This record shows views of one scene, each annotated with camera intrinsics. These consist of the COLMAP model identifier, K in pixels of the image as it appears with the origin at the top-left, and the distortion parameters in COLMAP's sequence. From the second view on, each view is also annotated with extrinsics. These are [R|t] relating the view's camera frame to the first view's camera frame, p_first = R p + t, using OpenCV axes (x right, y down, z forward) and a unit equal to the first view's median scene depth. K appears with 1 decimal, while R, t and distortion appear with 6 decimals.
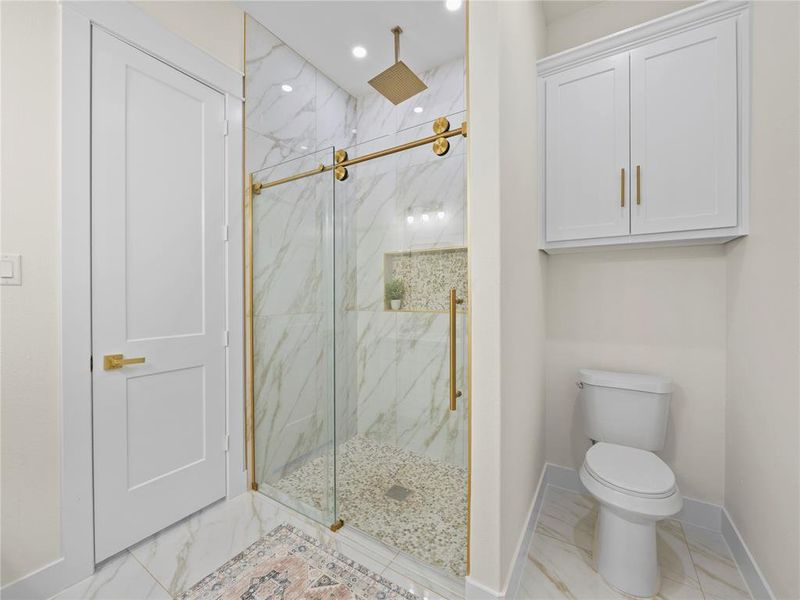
lens RADIAL K [[323.6, 0, 404.1], [0, 323.6, 297.9], [0, 0, 1]] dist [-0.010452, -0.000114]
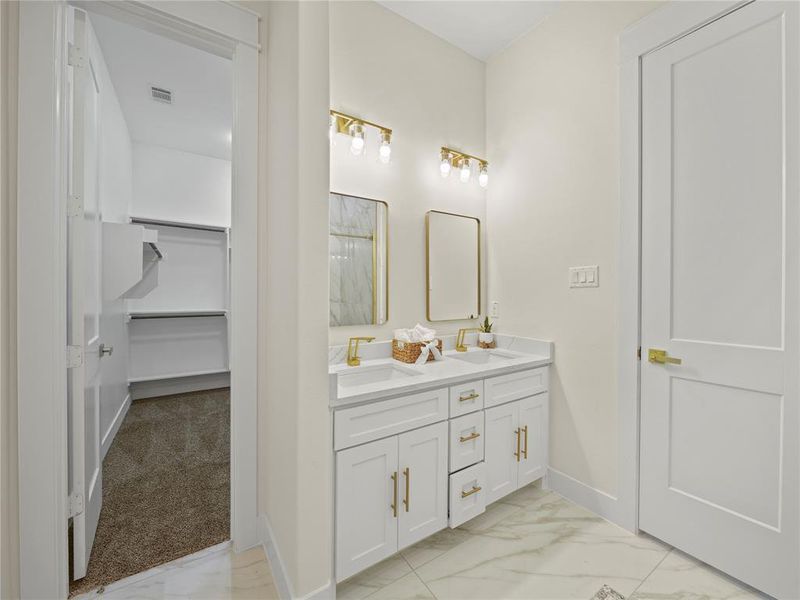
lens RADIAL K [[323.6, 0, 404.1], [0, 323.6, 297.9], [0, 0, 1]] dist [-0.010452, -0.000114]
pose [[-0.413912, 0.009670, -0.910265, 0.398933], [-0.008727, 0.999855, 0.014590, -0.002664], [0.910275, 0.013983, -0.413768, 0.657487]]
